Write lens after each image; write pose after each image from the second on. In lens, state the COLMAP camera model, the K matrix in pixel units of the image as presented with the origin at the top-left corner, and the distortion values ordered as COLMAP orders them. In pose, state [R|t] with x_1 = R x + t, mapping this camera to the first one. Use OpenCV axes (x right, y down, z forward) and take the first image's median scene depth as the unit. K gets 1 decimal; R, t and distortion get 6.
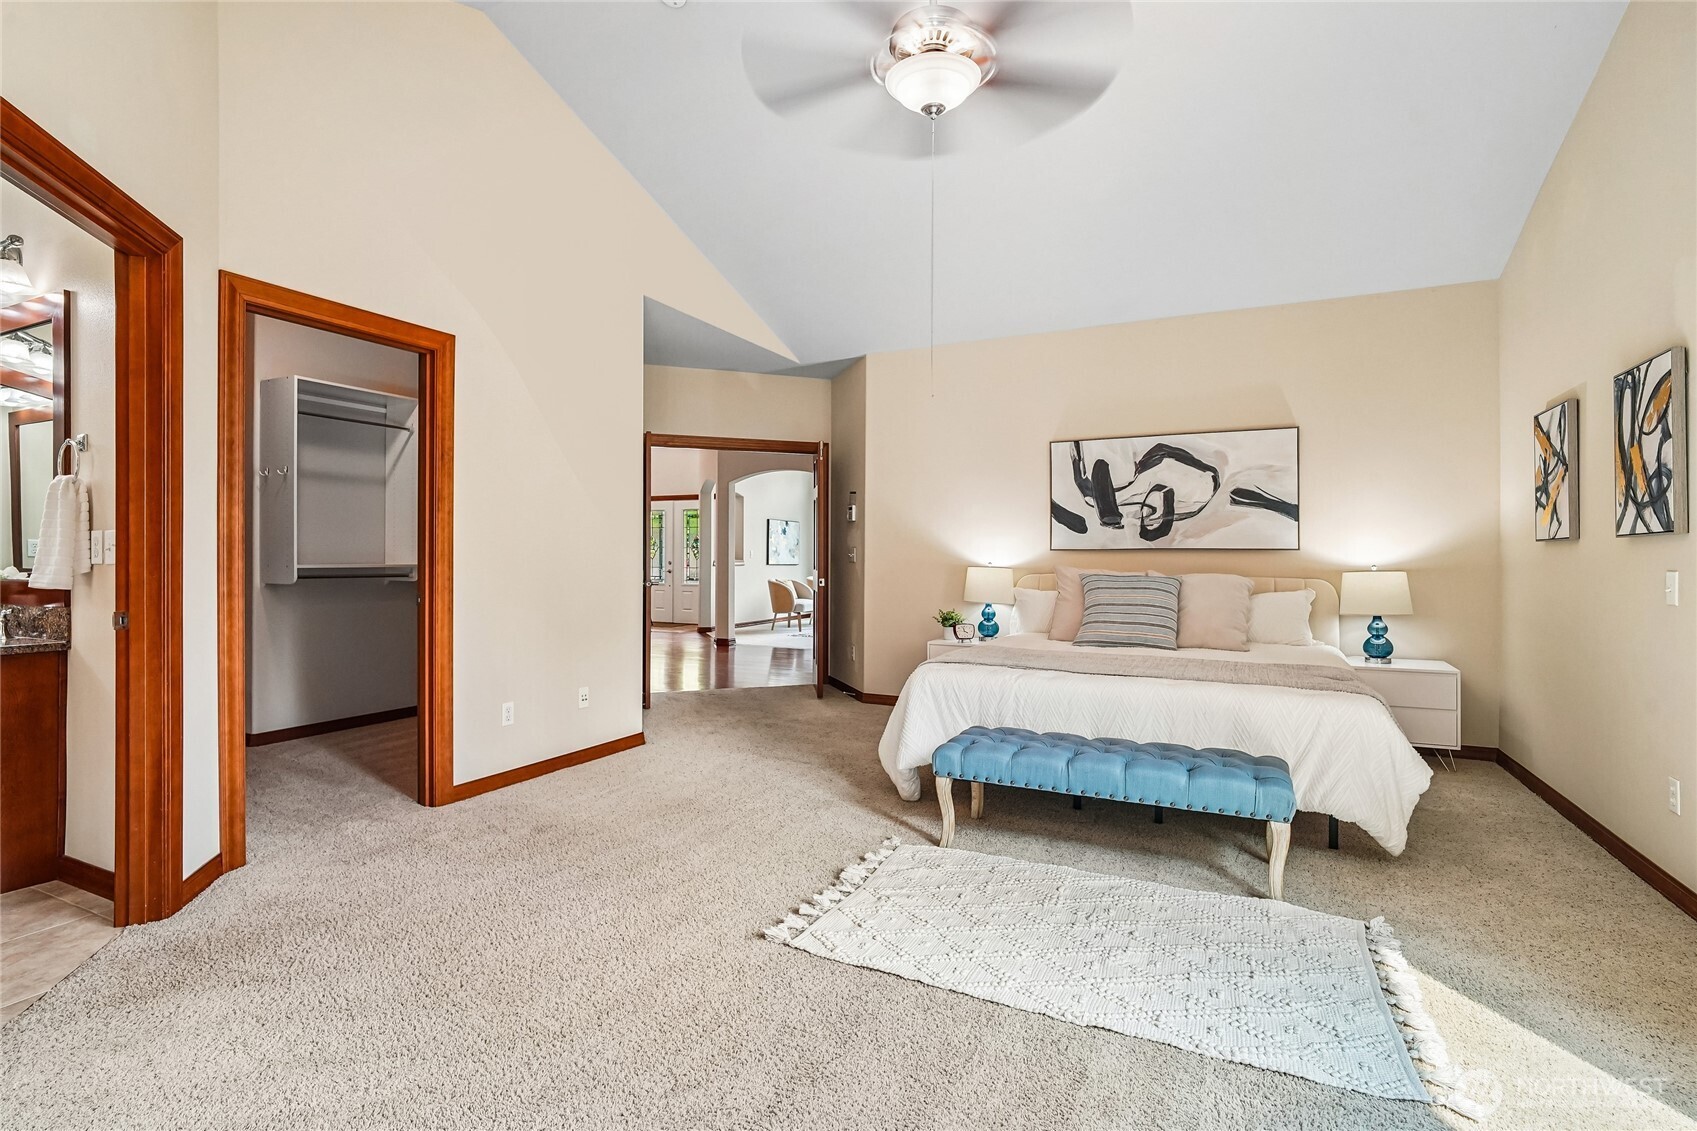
lens RADIAL K [[804.2, 0, 853.2], [0, 804.2, 552.0], [0, 0, 1]] dist [-0.026601, 0.014865]
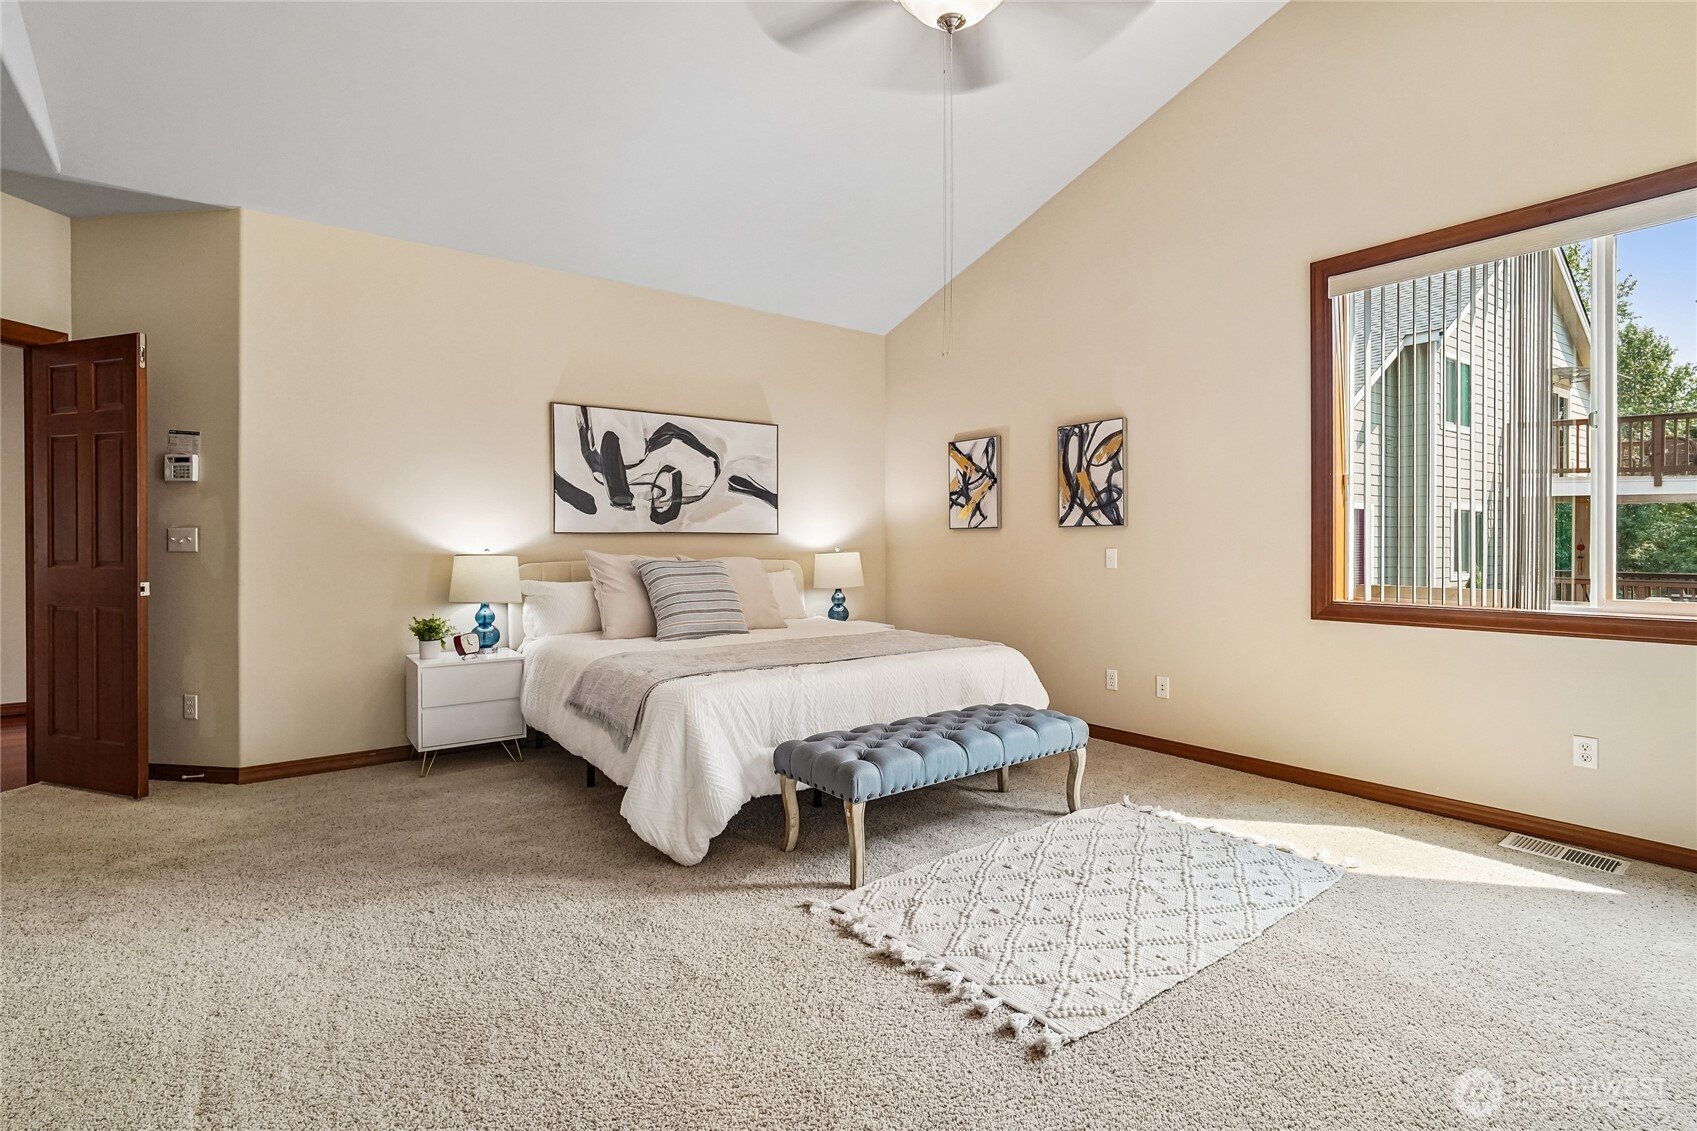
lens RADIAL K [[804.5, 0, 856.8], [0, 804.5, 542.4], [0, 0, 1]] dist [-0.019372, 0.007489]
pose [[0.435955, -0.003481, 0.899962, -0.424009], [-0.002318, 0.999985, 0.004990, 0.002636], [-0.899966, -0.004262, 0.435940, 0.419230]]
